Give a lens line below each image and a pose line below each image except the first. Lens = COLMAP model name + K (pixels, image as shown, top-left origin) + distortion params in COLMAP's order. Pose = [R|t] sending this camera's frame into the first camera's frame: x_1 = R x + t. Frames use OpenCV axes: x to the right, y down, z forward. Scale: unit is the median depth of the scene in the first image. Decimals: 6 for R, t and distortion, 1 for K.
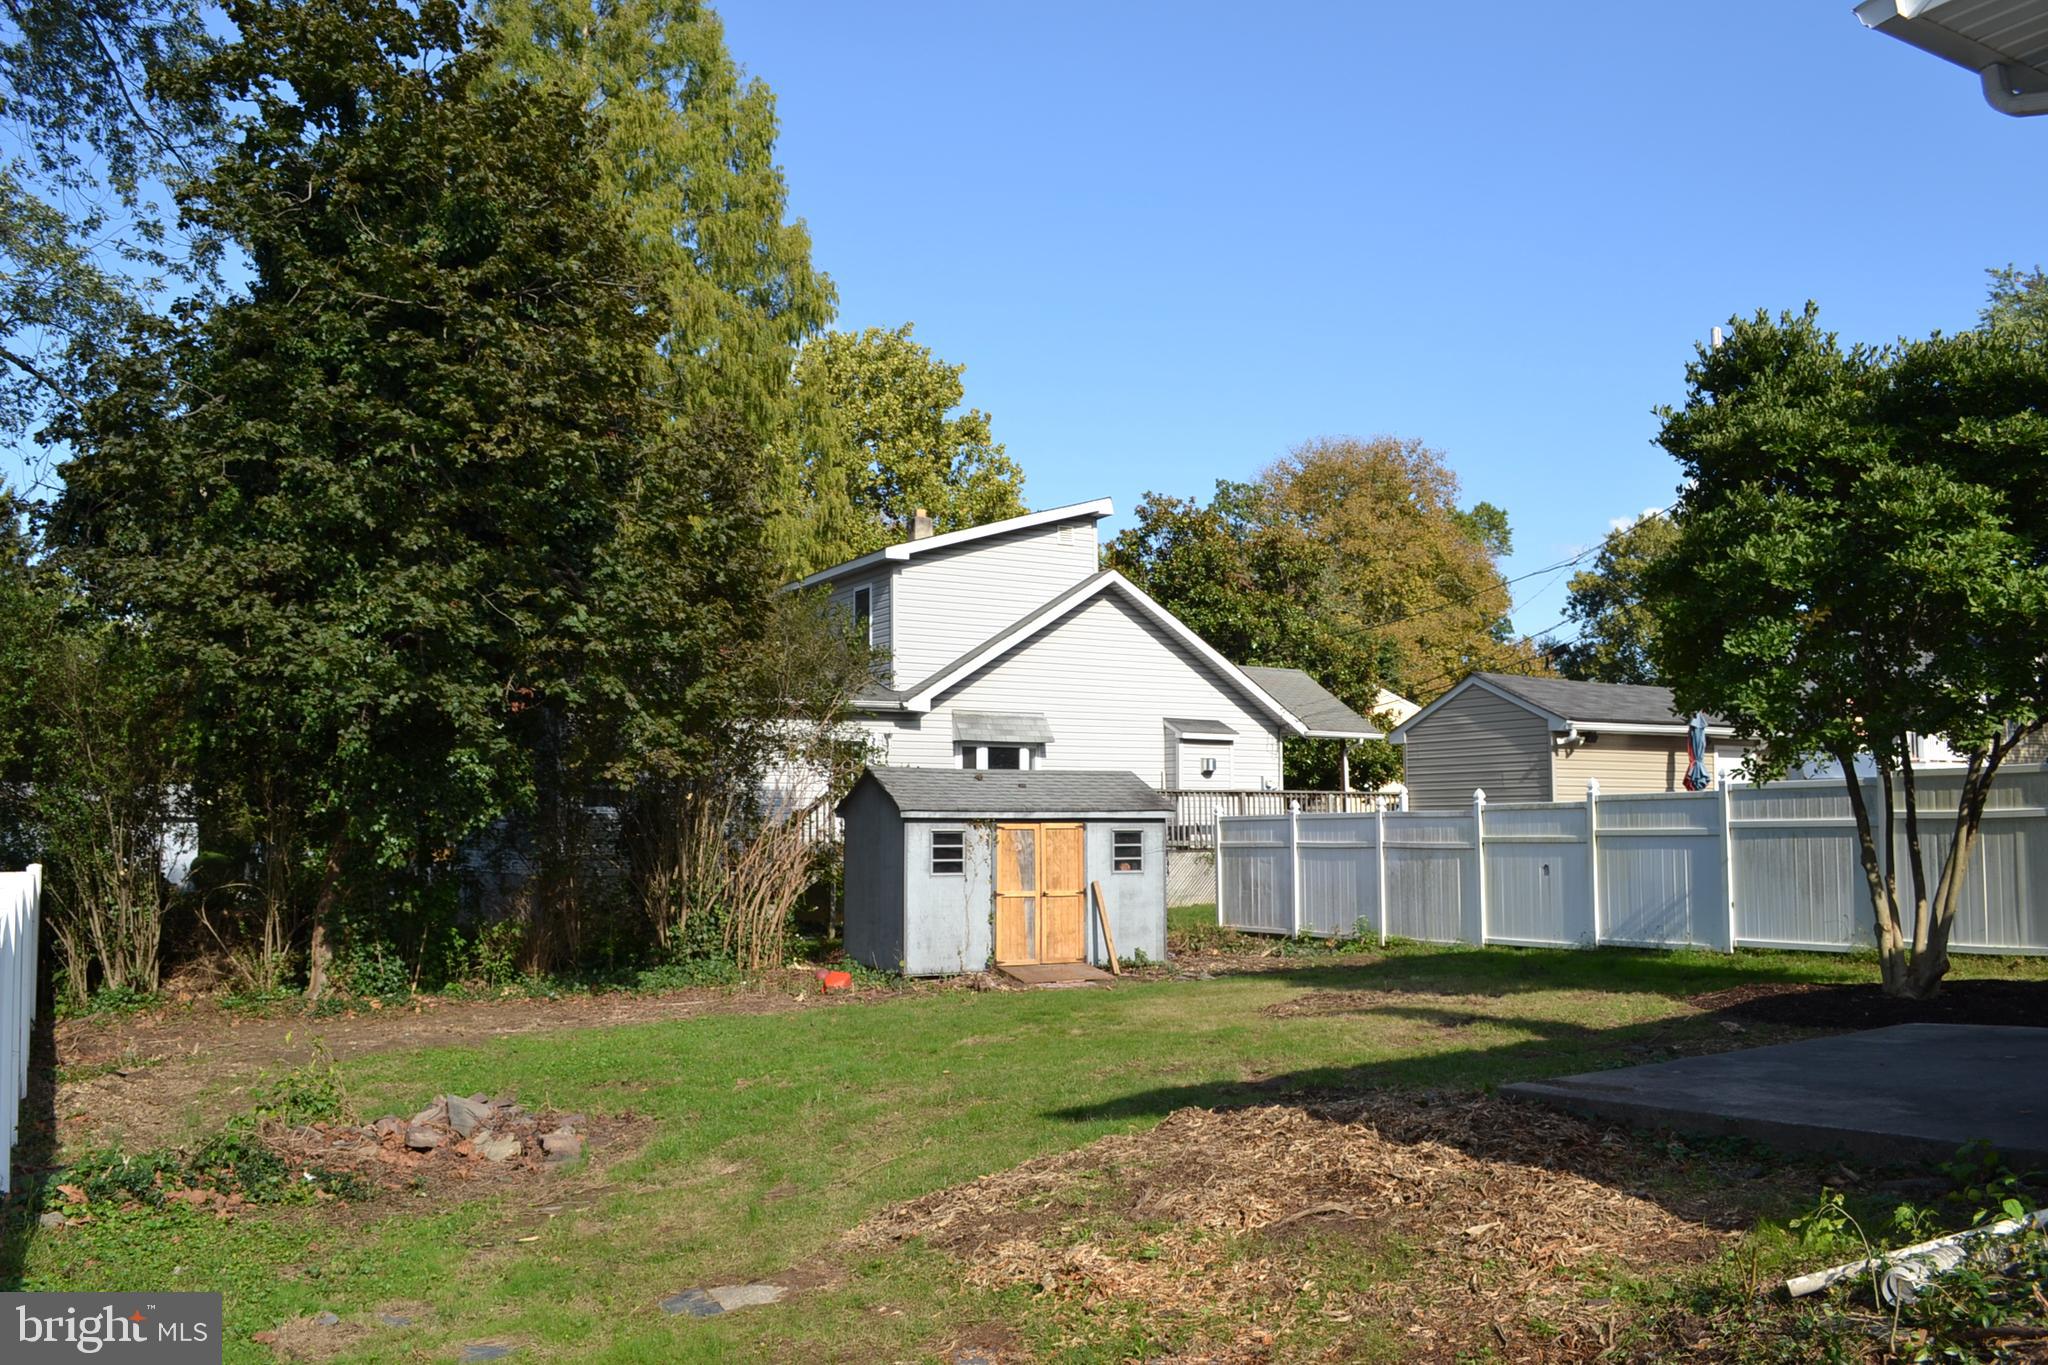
lens RADIAL K [[1635.8, 0, 1029.1], [0, 1635.8, 731.6], [0, 0, 1]] dist [-0.082118, 0.006654]
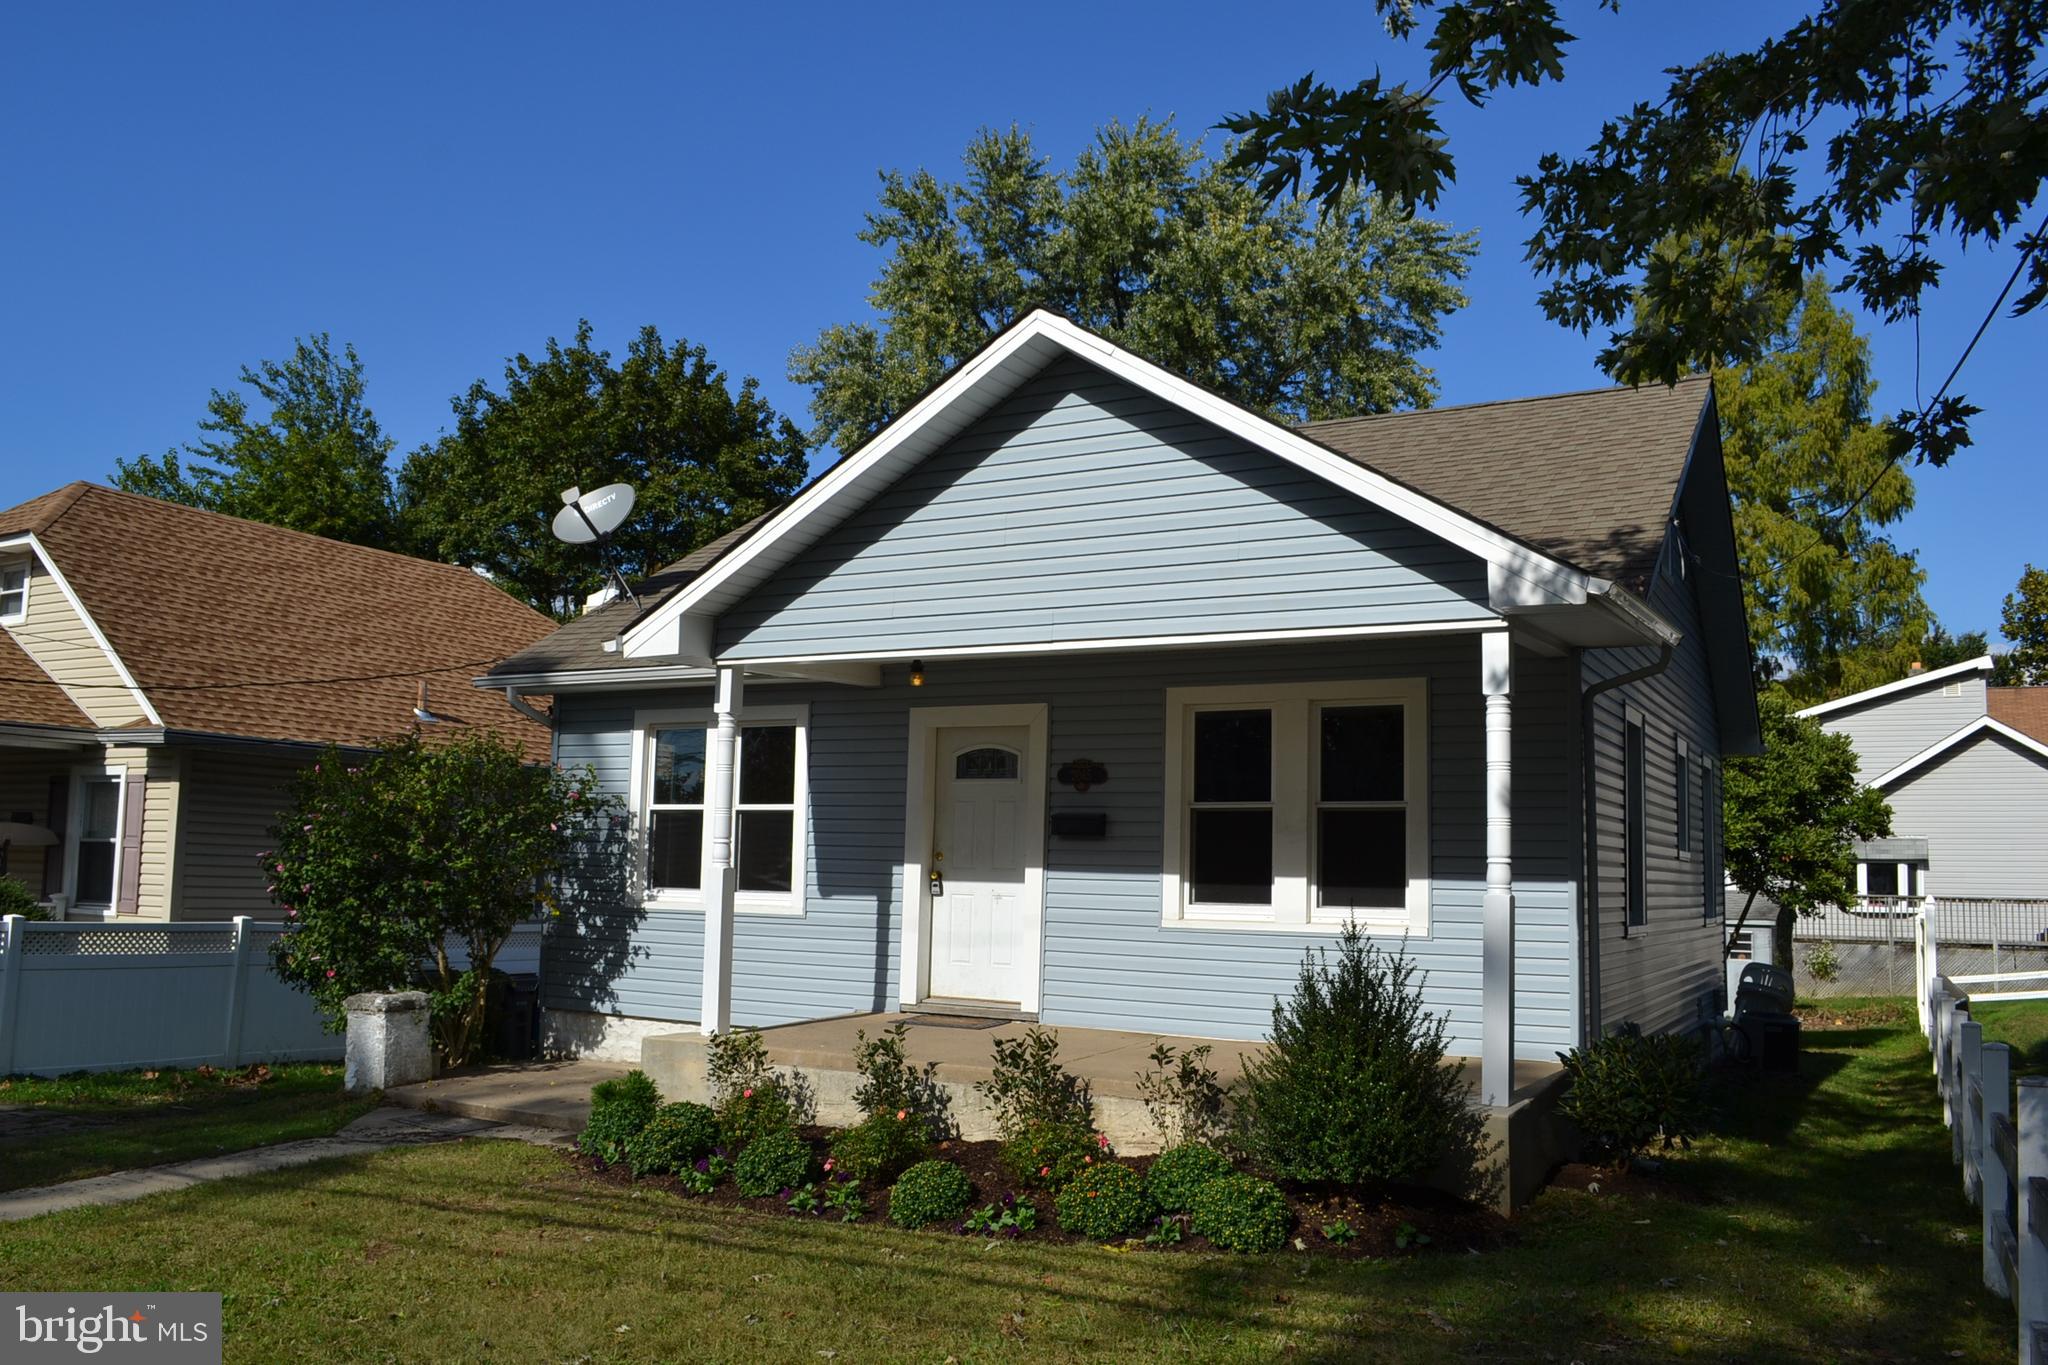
lens RADIAL K [[1635.8, 0, 1022.3], [0, 1635.8, 711.7], [0, 0, 1]] dist [-0.082118, 0.006654]
pose [[0.506338, -0.072392, -0.859291, 1.061205], [0.028659, 0.997332, -0.067135, -0.065024], [0.861859, 0.009367, 0.507062, -0.322275]]
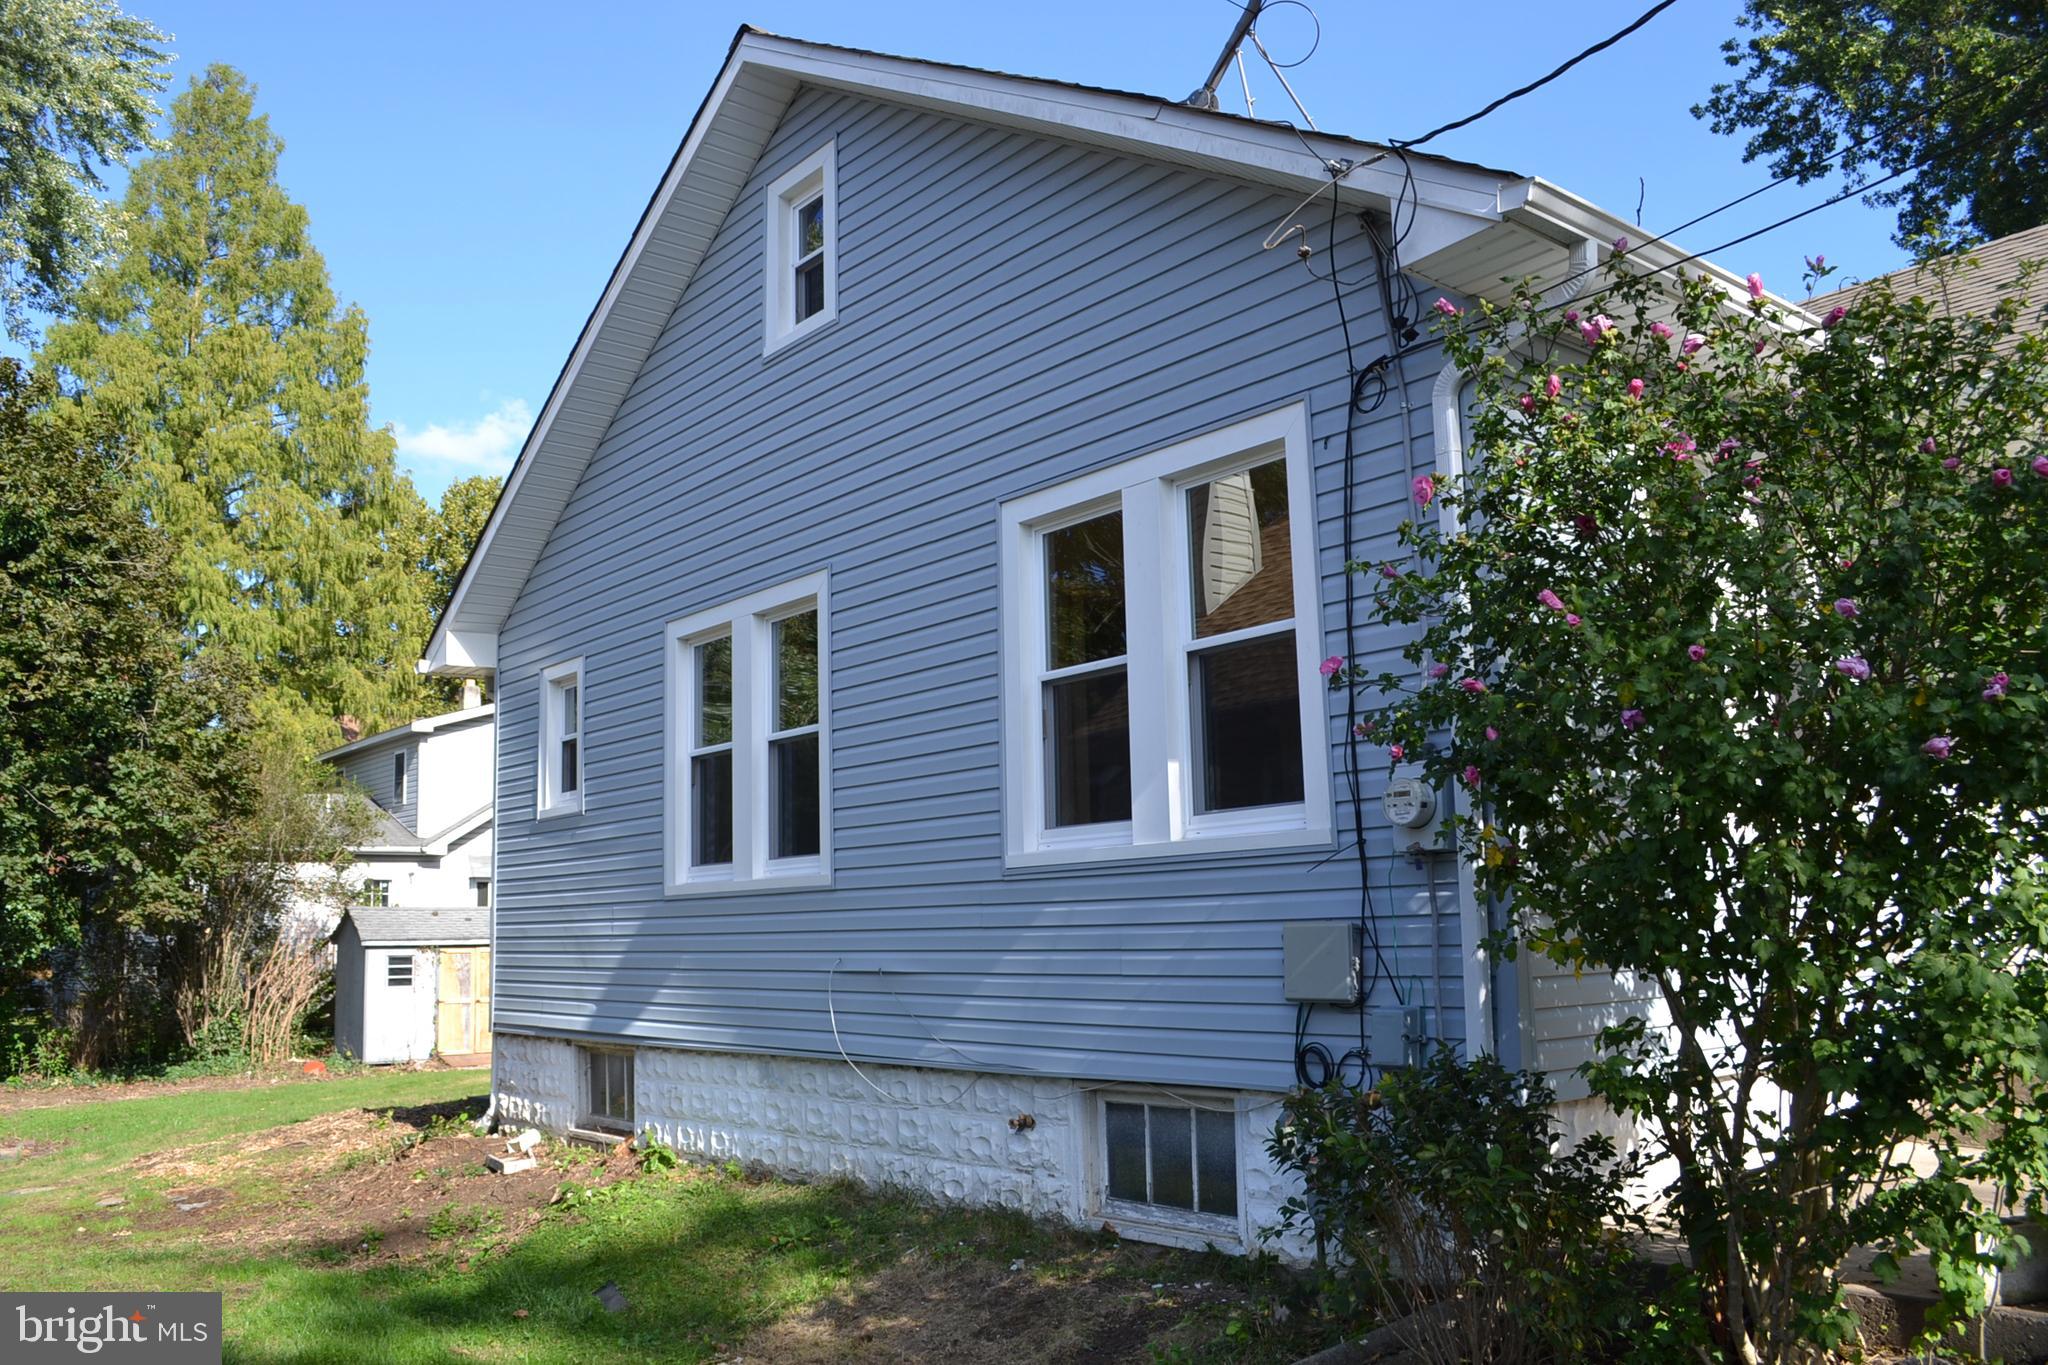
lens RADIAL K [[1635.8, 0, 1017.3], [0, 1635.8, 719.7], [0, 0, 1]] dist [-0.082118, 0.006654]
pose [[0.987533, -0.000540, 0.157412, 0.240996], [0.011276, 0.997668, -0.067321, -0.037045], [-0.157009, 0.068257, 0.985236, -0.399377]]
